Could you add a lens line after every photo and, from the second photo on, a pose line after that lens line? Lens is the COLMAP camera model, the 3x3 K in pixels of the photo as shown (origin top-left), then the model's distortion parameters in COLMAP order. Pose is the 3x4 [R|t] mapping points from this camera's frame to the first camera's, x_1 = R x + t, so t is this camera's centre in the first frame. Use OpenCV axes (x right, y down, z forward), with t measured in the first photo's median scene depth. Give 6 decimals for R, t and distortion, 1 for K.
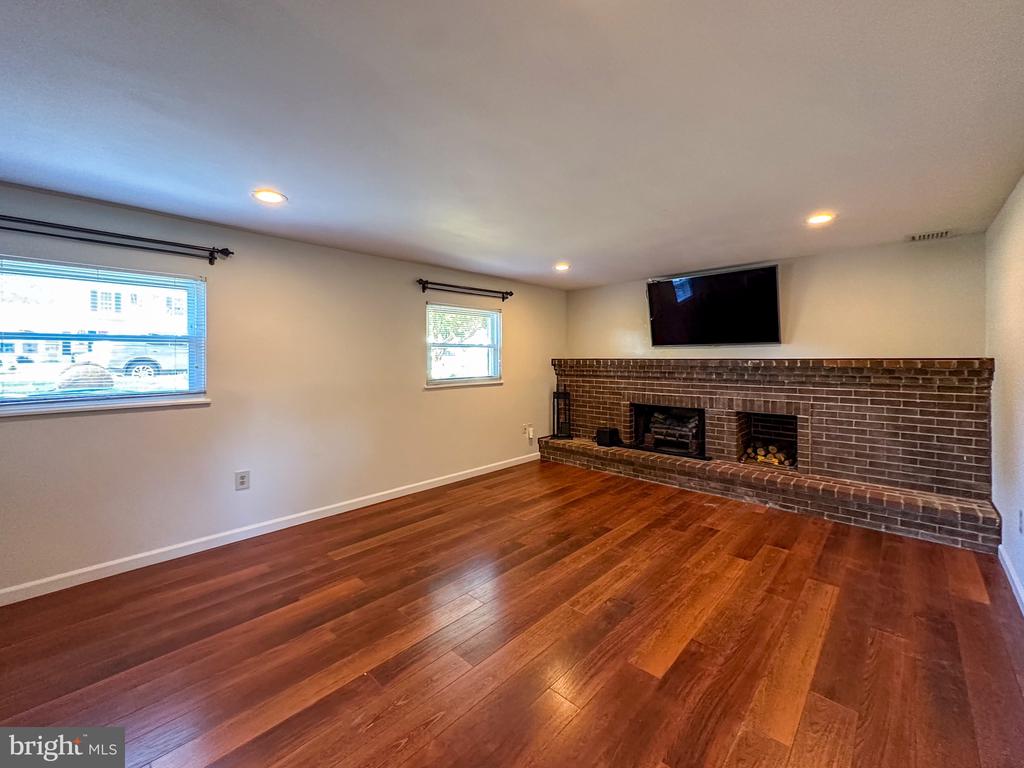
lens RADIAL K [[422.8, 0, 516.2], [0, 422.8, 360.6], [0, 0, 1]] dist [-0.001194, 0.000092]
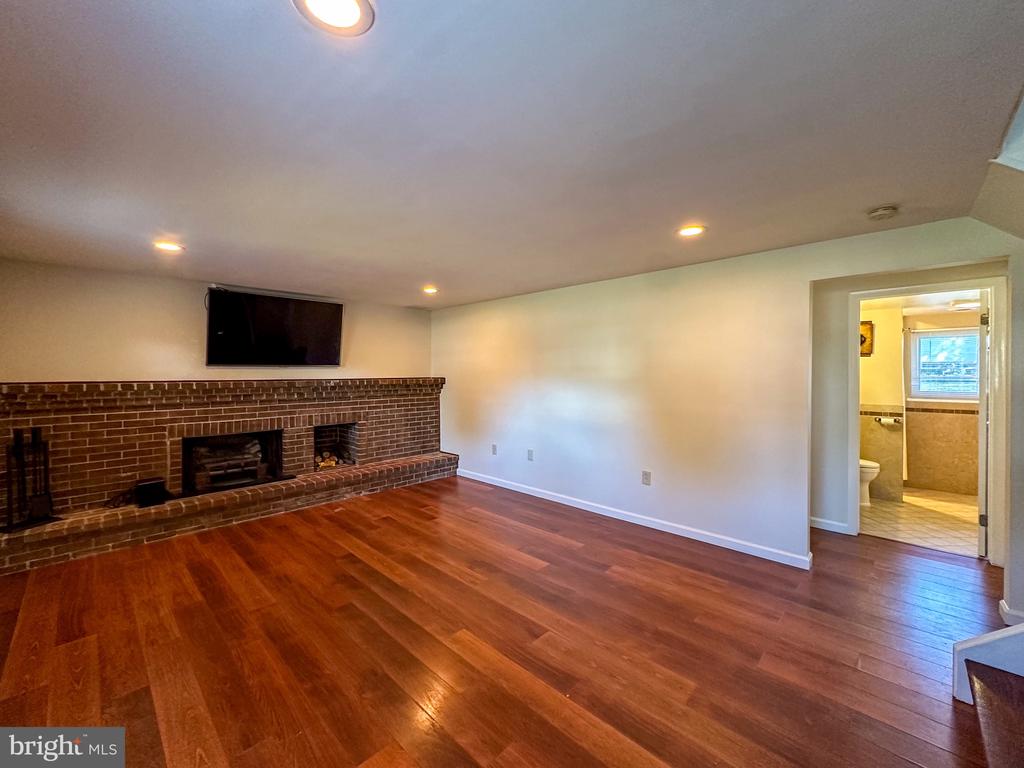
lens RADIAL K [[414.2, 0, 512.0], [0, 414.2, 384.0], [0, 0, 1]] dist [0.000340, 0.000059]
pose [[0.021747, -0.025434, 0.999440, -0.611934], [0.008466, 0.999645, 0.025255, -0.016453], [-0.999728, 0.007912, 0.021954, 0.503613]]
